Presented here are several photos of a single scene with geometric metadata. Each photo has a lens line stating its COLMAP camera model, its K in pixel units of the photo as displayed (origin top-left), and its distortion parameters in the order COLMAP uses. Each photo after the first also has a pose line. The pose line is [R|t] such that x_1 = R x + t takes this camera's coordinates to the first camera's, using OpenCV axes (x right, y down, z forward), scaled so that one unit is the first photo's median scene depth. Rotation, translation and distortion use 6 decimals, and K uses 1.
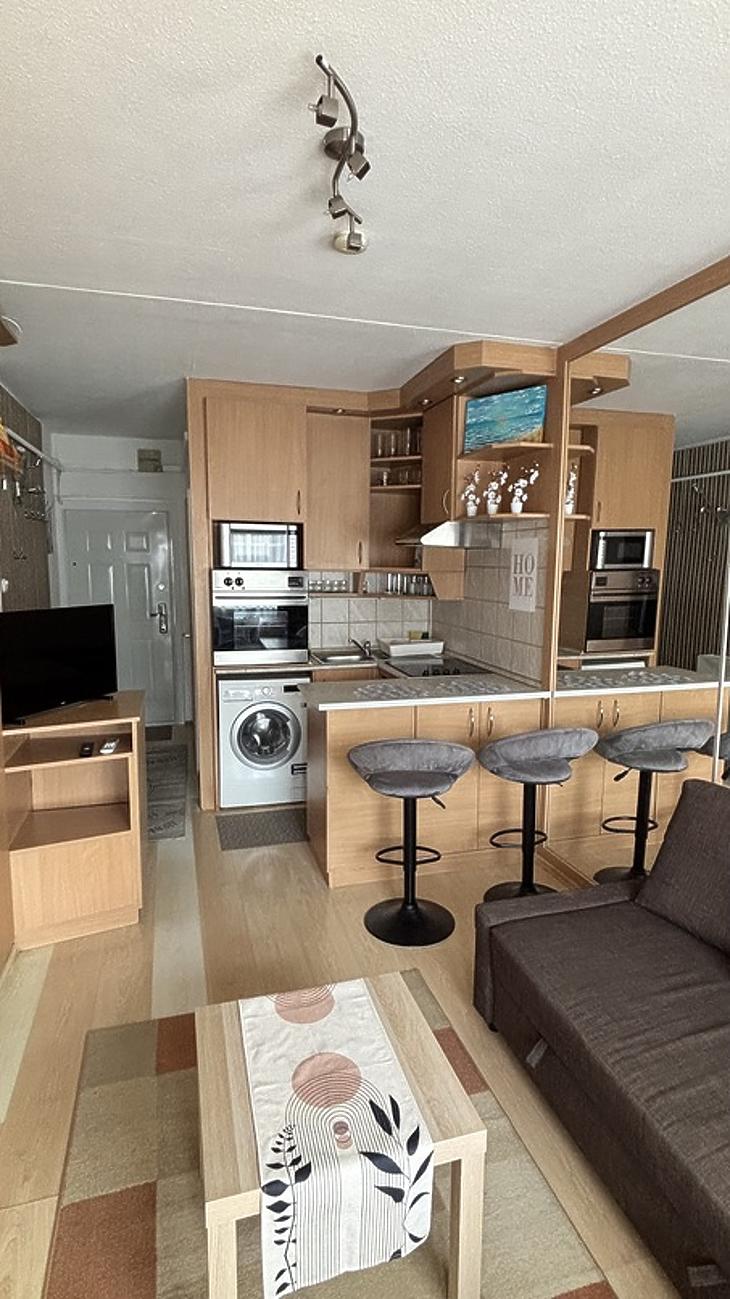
lens RADIAL K [[669.3, 0, 373.0], [0, 669.3, 658.7], [0, 0, 1]] dist [0.000168, -0.000435]
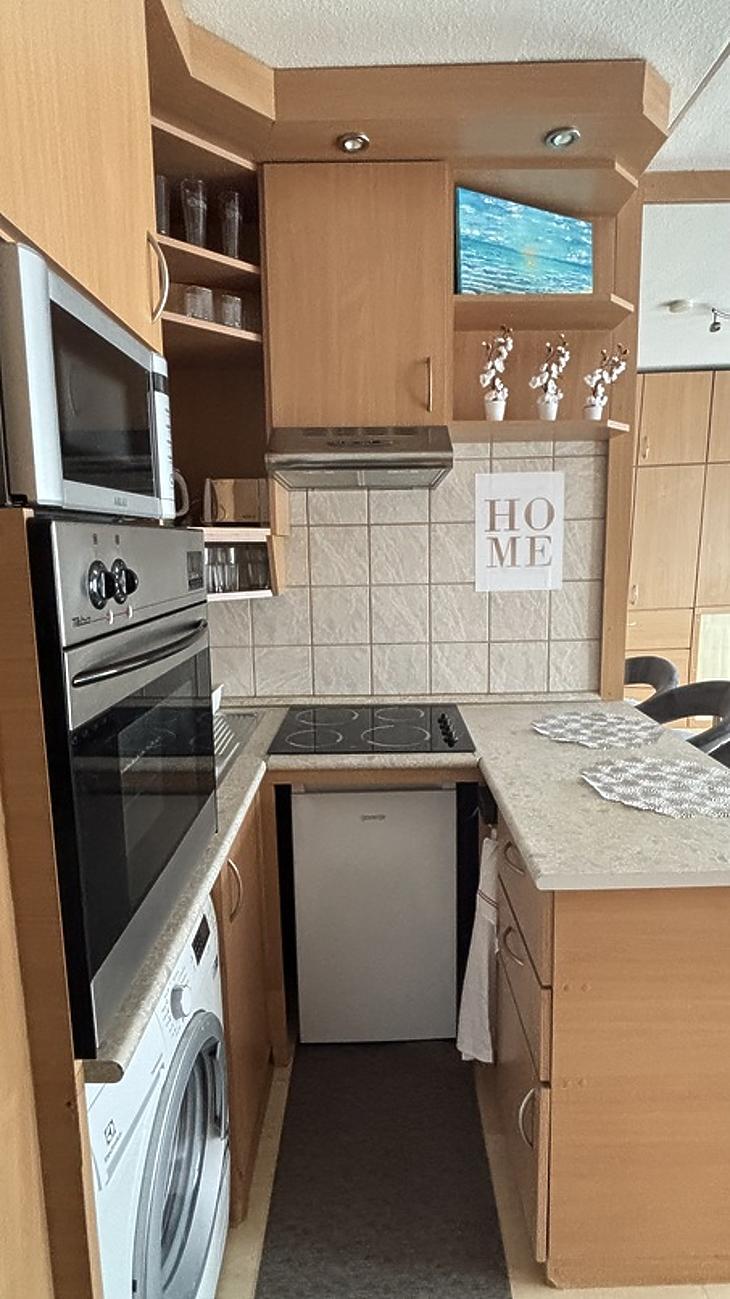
lens RADIAL K [[669.3, 0, 373.0], [0, 669.3, 658.7], [0, 0, 1]] dist [0.000168, -0.000435]
pose [[0.286691, -0.175246, 0.941858, -0.424756], [0.160368, 0.978034, 0.133163, -0.116312], [-0.944505, 0.112867, 0.308498, 0.960178]]
